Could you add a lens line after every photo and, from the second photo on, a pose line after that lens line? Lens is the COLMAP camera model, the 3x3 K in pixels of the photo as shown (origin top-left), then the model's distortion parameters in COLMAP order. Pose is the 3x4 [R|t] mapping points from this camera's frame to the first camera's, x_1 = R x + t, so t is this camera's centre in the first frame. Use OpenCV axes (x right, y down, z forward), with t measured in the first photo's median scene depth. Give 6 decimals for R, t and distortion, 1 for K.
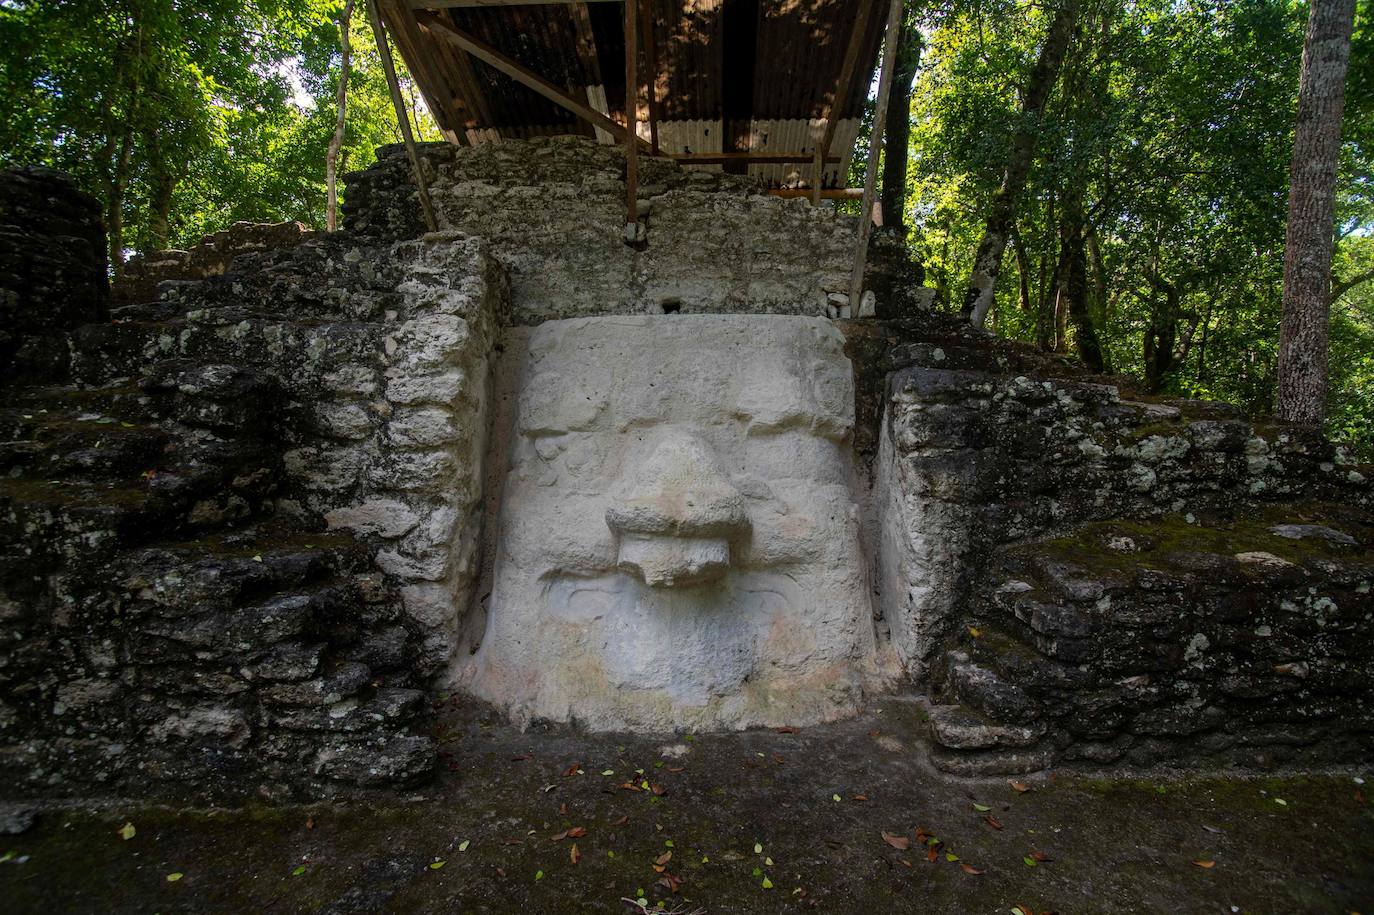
lens RADIAL K [[674.1, 0, 687.0], [0, 674.1, 457.5], [0, 0, 1]] dist [-0.090808, 0.042439]
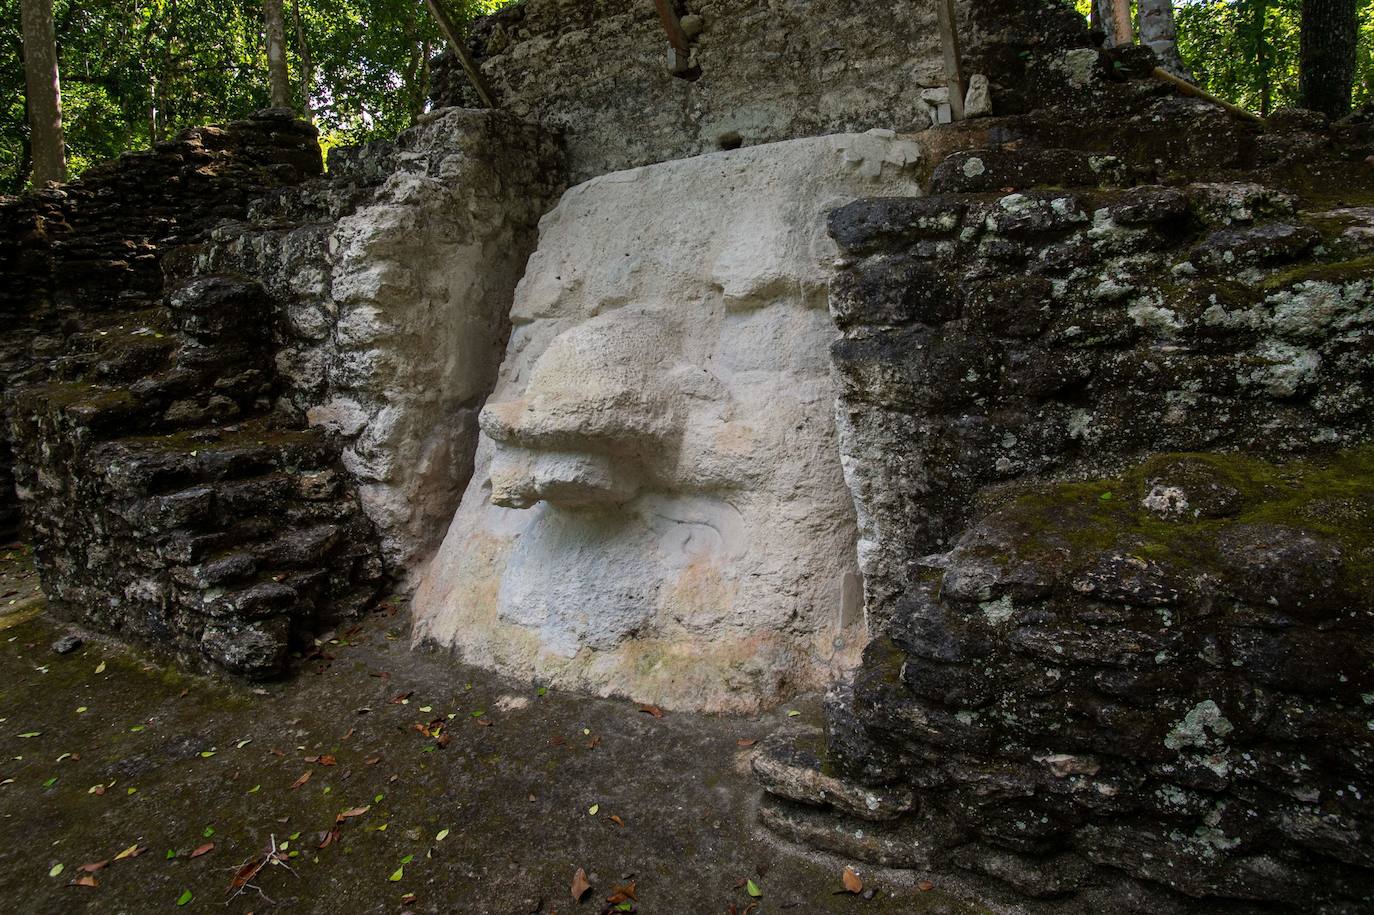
lens RADIAL K [[823.5, 0, 684.9], [0, 823.5, 358.1], [0, 0, 1]] dist [-0.091377, 0.043597]
pose [[0.839768, -0.017718, -0.542657, 0.649882], [0.038782, 0.998872, 0.027401, -0.010883], [0.541559, -0.044055, 0.839508, 0.250977]]
